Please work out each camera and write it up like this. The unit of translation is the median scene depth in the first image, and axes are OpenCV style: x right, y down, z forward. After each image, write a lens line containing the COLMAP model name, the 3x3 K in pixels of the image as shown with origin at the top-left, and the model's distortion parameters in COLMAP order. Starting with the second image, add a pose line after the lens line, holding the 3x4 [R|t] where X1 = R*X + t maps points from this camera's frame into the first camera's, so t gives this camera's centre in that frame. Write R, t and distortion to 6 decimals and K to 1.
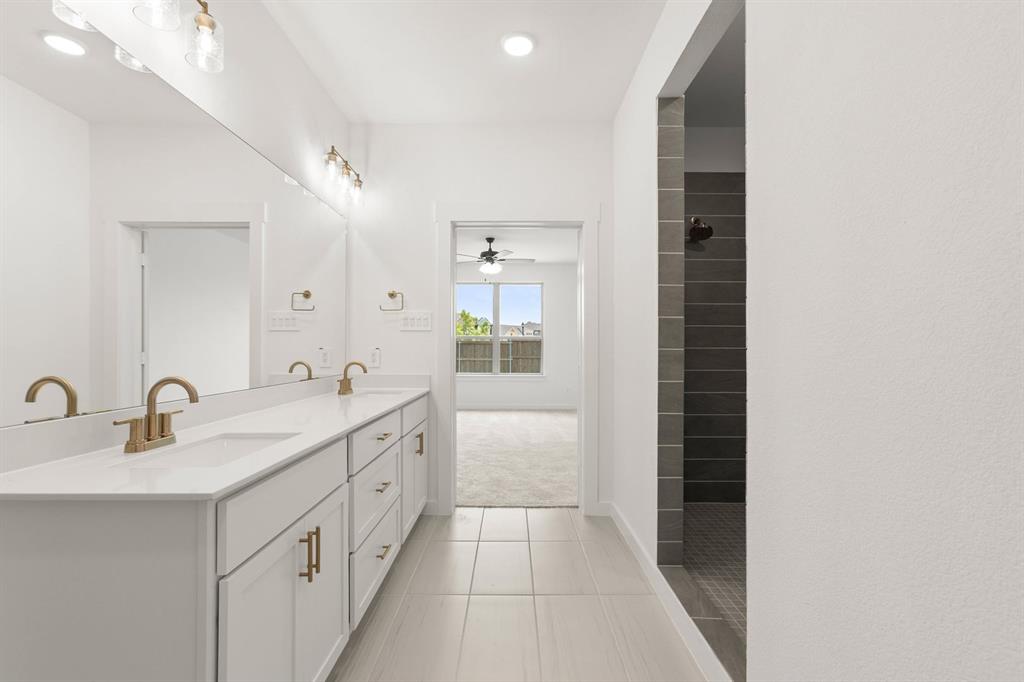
lens RADIAL K [[458.0, 0, 516.4], [0, 458.0, 339.1], [0, 0, 1]] dist [-0.016502, 0.009926]
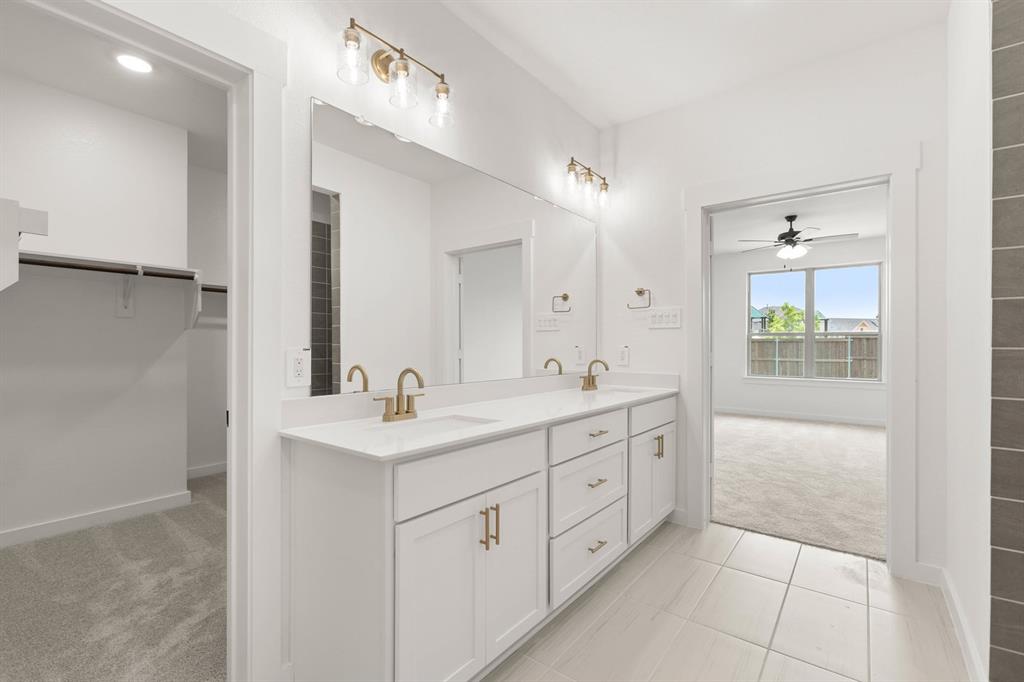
lens RADIAL K [[458.0, 0, 513.9], [0, 458.0, 341.5], [0, 0, 1]] dist [-0.016502, 0.009926]
pose [[0.789505, -0.004757, -0.613726, 0.120293], [0.010414, 0.999930, 0.005647, 0.000578], [0.613656, -0.010850, 0.789499, 0.053387]]
